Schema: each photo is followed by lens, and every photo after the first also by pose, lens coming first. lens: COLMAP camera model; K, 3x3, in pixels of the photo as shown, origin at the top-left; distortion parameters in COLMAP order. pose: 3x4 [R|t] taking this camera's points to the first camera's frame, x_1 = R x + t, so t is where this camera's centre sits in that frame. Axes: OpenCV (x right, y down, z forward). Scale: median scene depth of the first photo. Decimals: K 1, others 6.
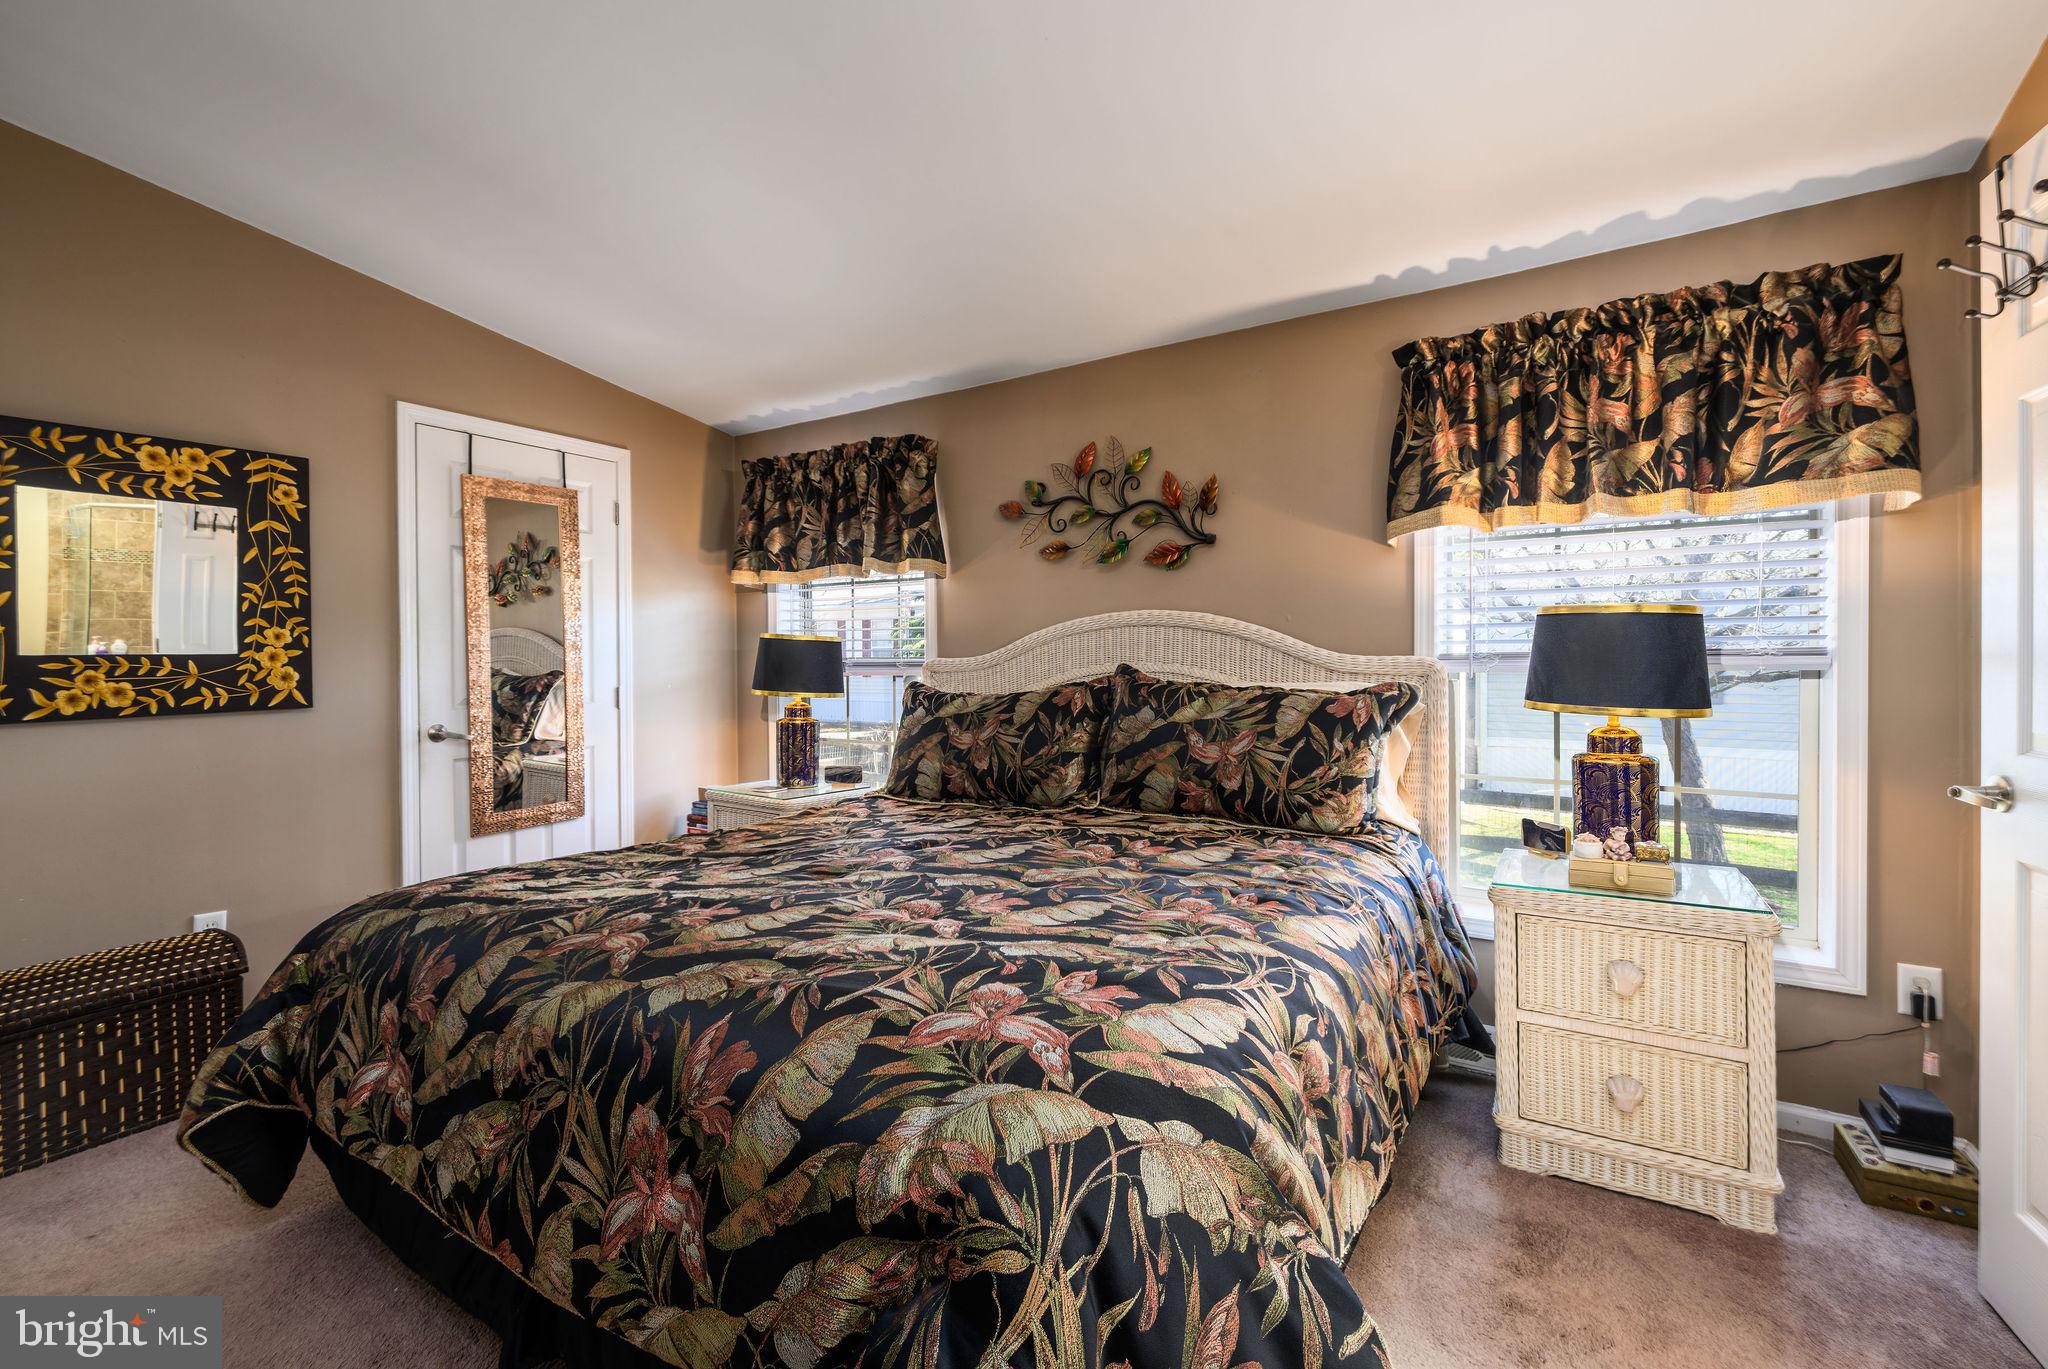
lens RADIAL K [[908.7, 0, 1023.6], [0, 908.7, 664.0], [0, 0, 1]] dist [0.003965, -0.000044]
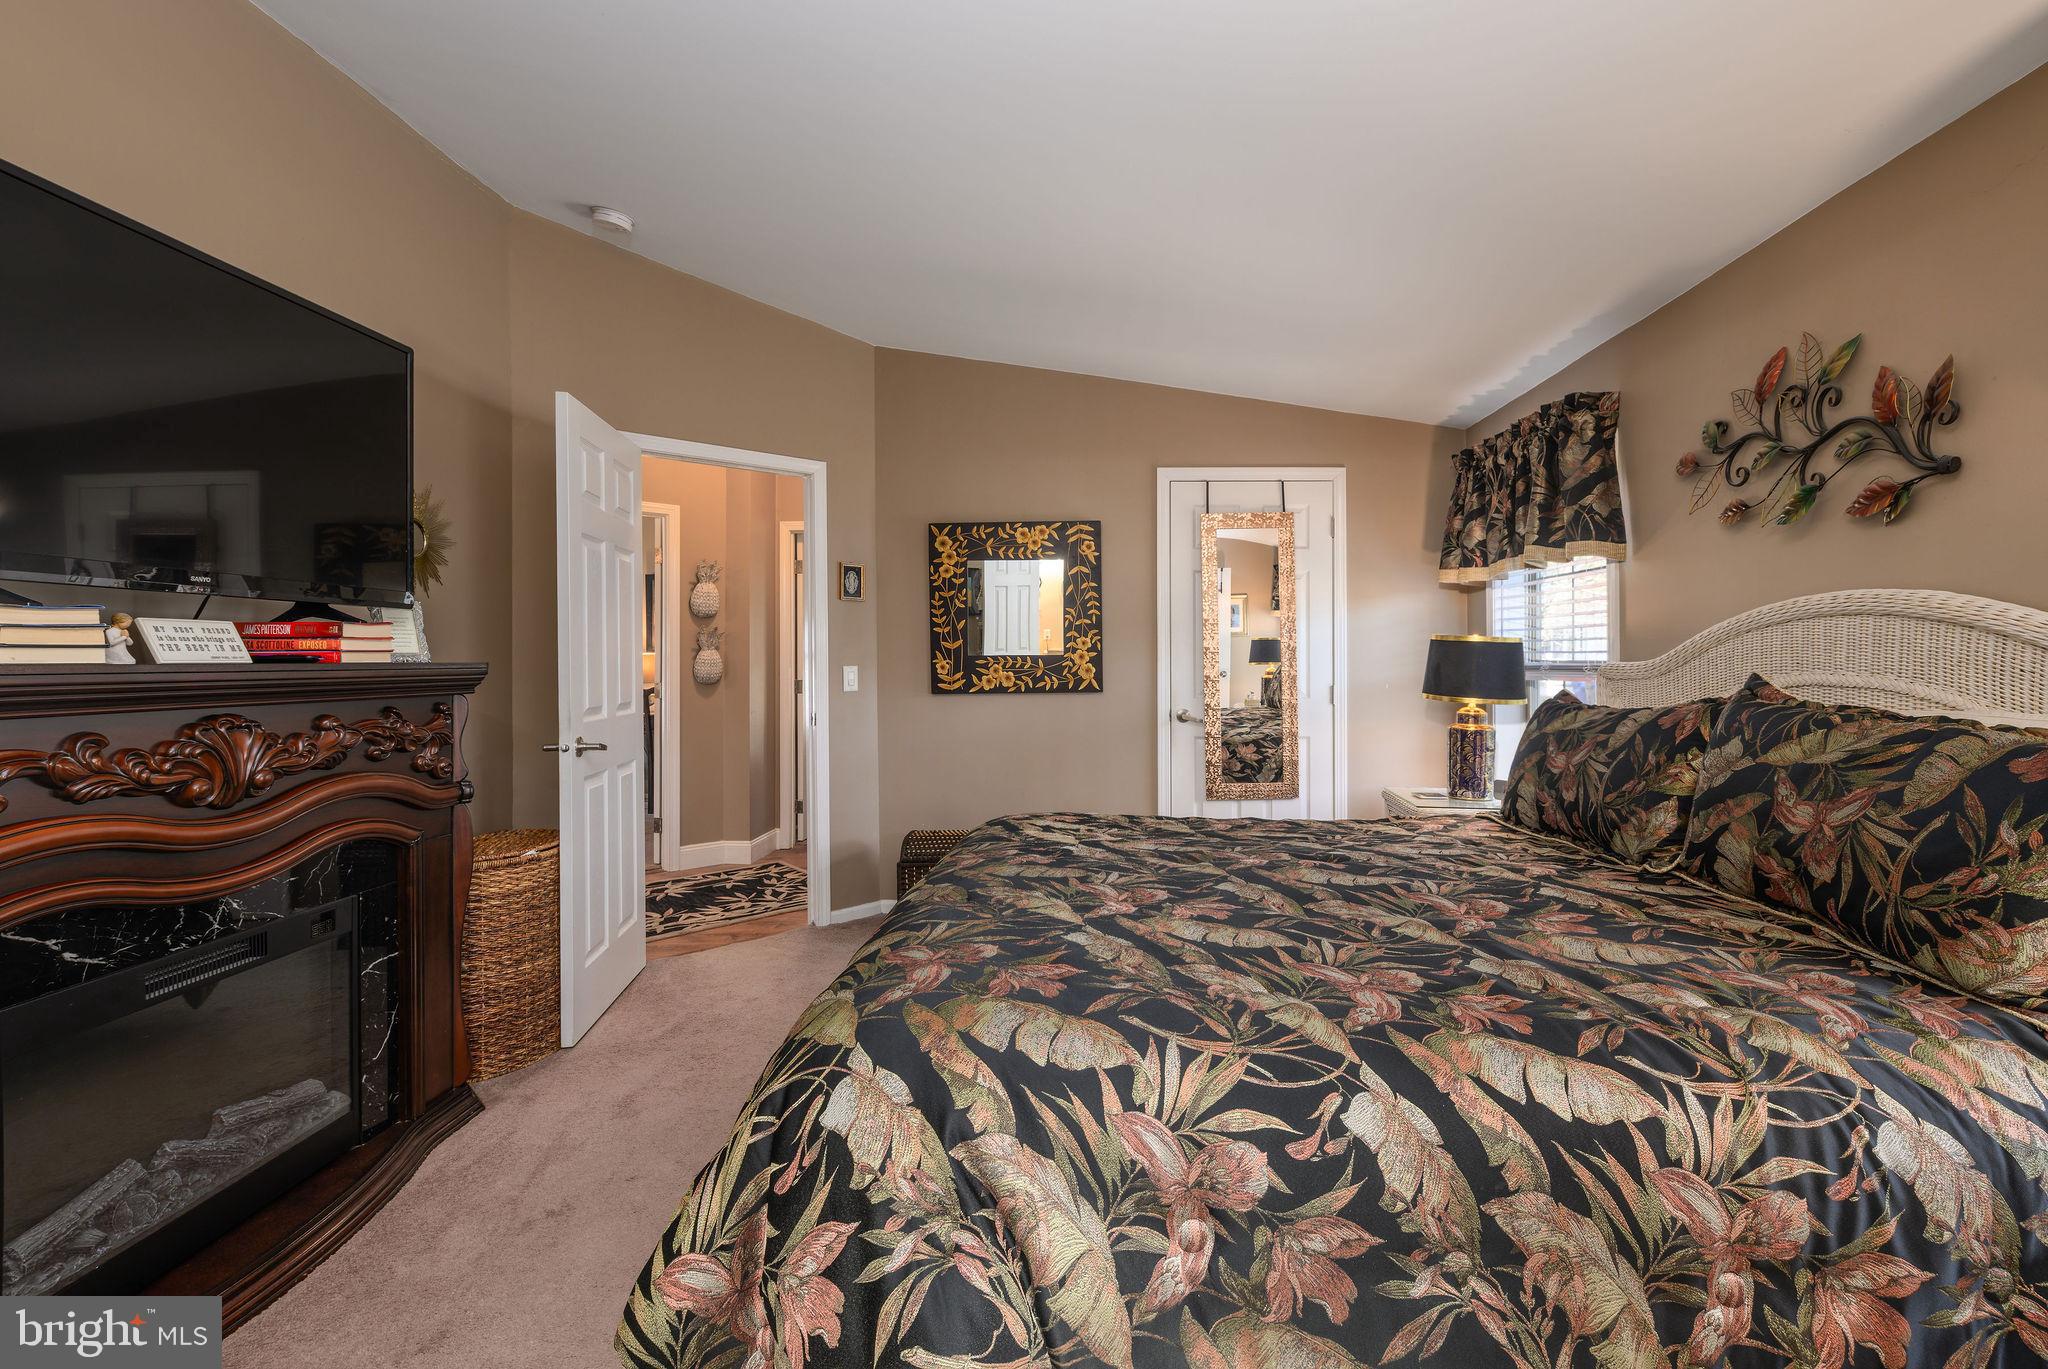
lens RADIAL K [[885.7, 0, 1022.7], [0, 885.7, 654.0], [0, 0, 1]] dist [0.001656, -0.000258]
pose [[0.506880, 0.002178, -0.862014, 0.415602], [-0.009778, 0.999947, -0.003223, -0.007346], [0.861961, 0.010062, 0.506874, 0.198208]]
